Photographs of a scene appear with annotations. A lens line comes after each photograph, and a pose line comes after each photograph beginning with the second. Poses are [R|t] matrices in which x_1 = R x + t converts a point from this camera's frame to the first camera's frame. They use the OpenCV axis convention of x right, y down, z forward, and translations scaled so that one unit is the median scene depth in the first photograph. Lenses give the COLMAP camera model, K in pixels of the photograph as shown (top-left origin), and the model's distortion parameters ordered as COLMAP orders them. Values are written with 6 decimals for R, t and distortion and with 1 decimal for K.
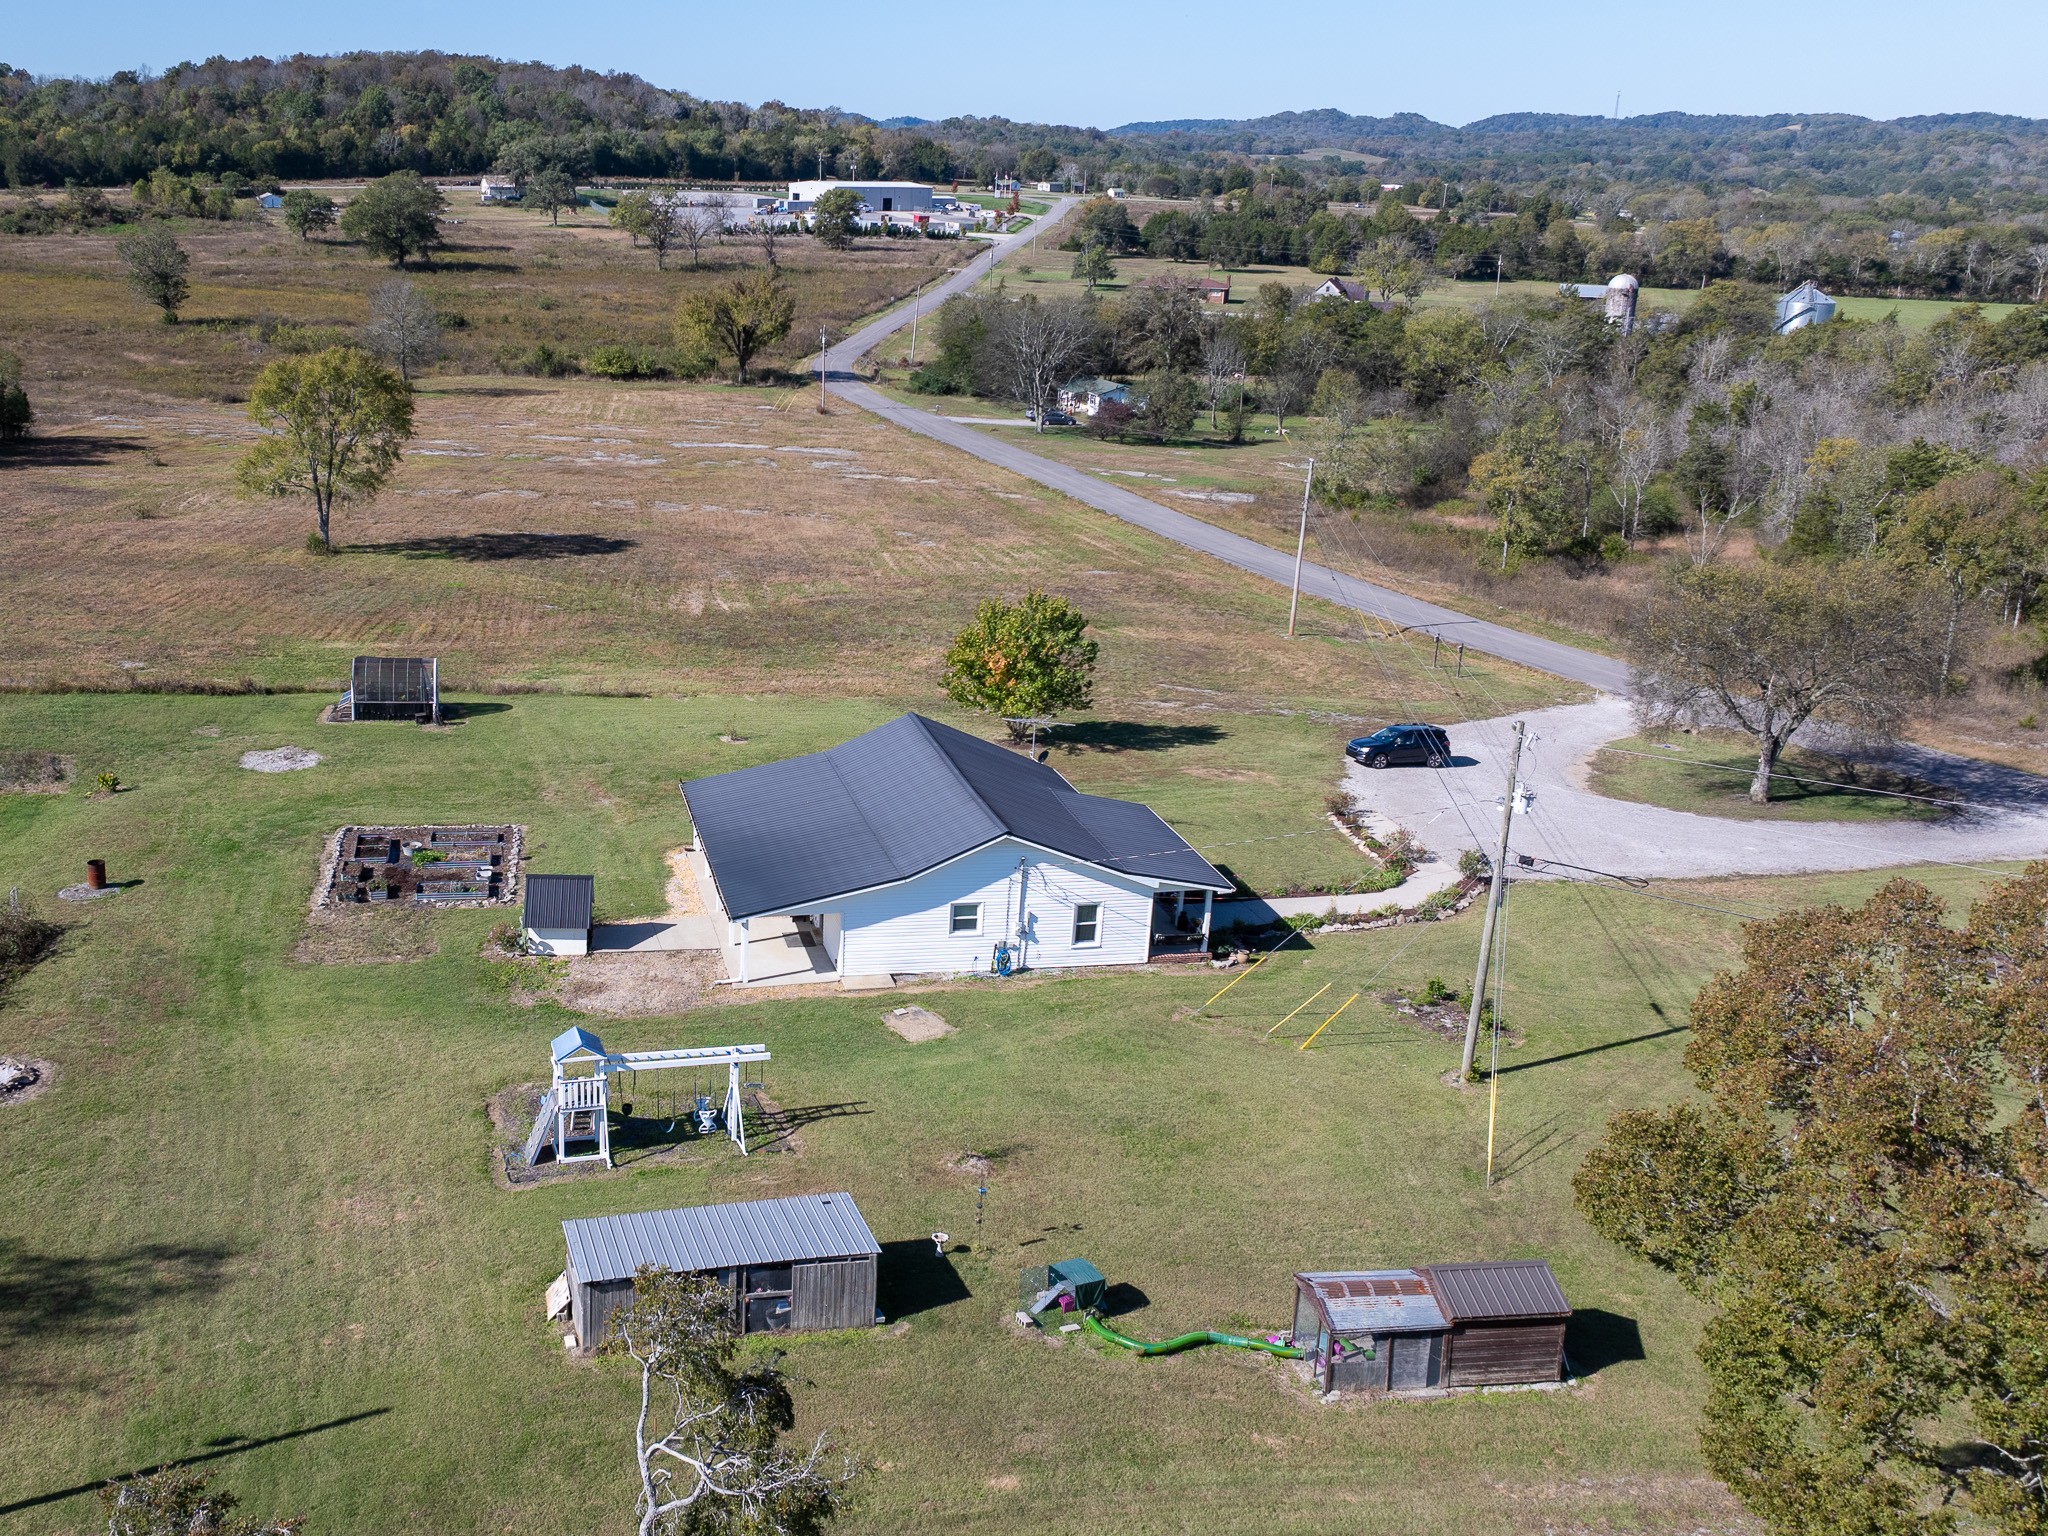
lens RADIAL K [[1977.8, 0, 1024.0], [0, 1977.8, 768.0], [0, 0, 1]] dist [-0.052108, 0.095419]
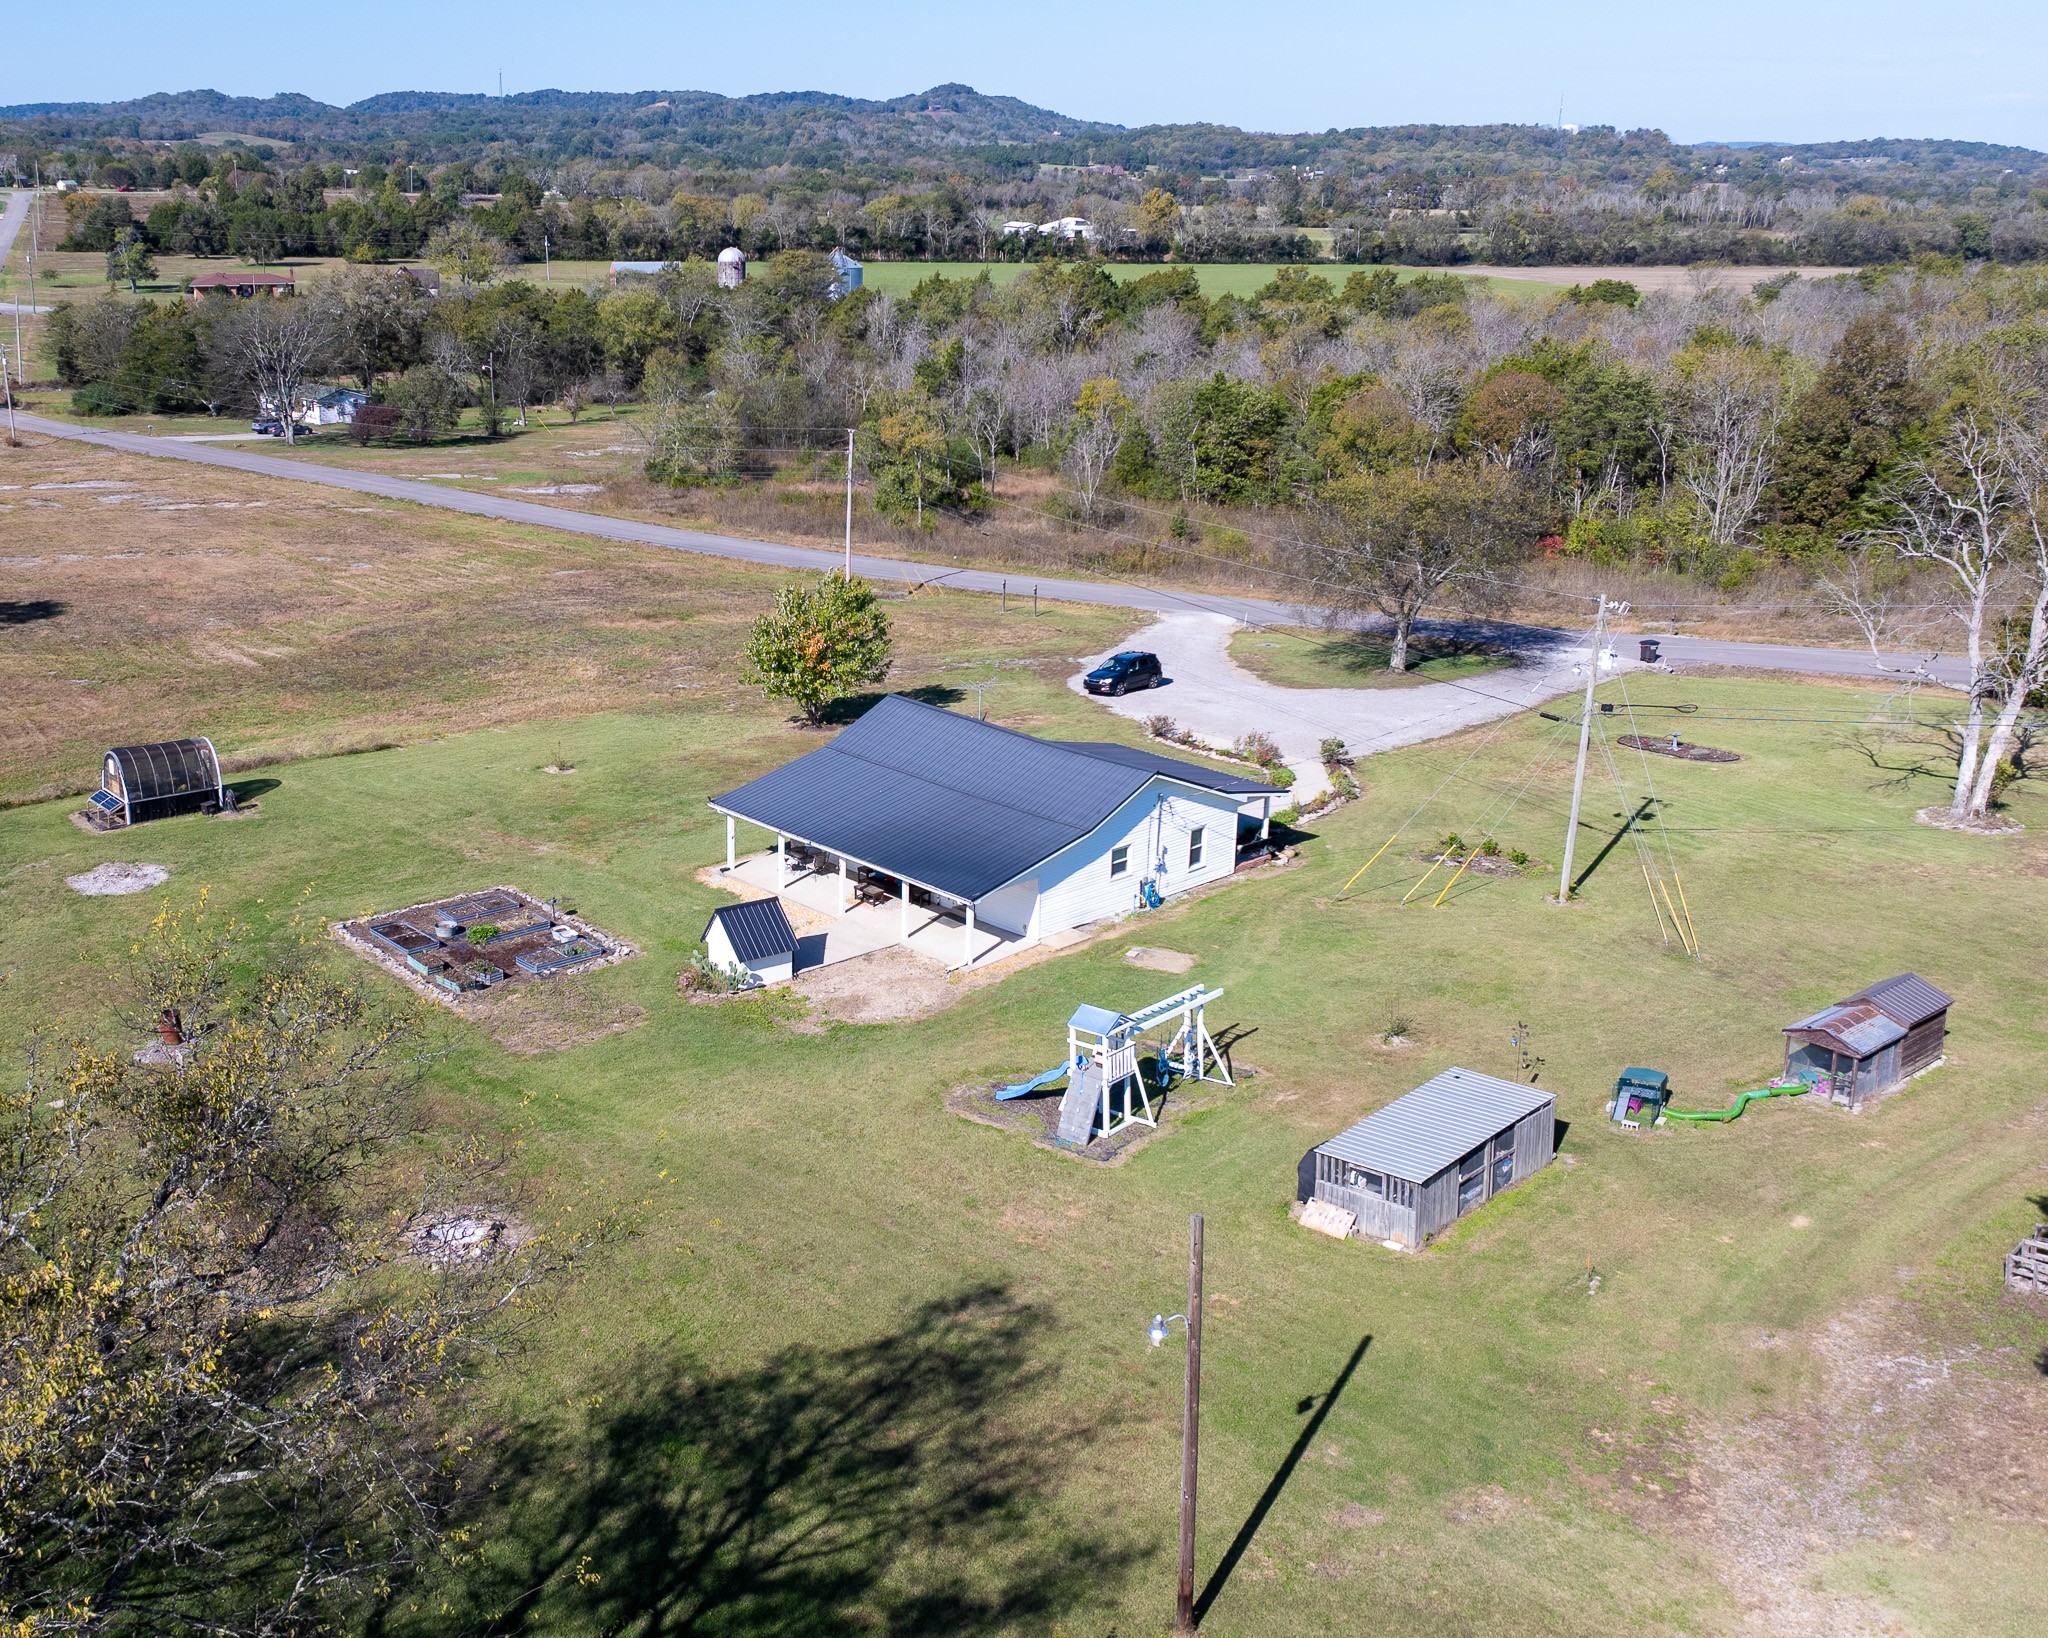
lens RADIAL K [[1945.8, 0, 1108.3], [0, 1945.8, 814.5], [0, 0, 1]] dist [-0.009185, -0.030880]
pose [[0.842350, -0.185980, 0.505824, -0.170261], [0.167999, 0.982417, 0.081443, -0.010680], [-0.512076, 0.016375, 0.858784, 0.031923]]
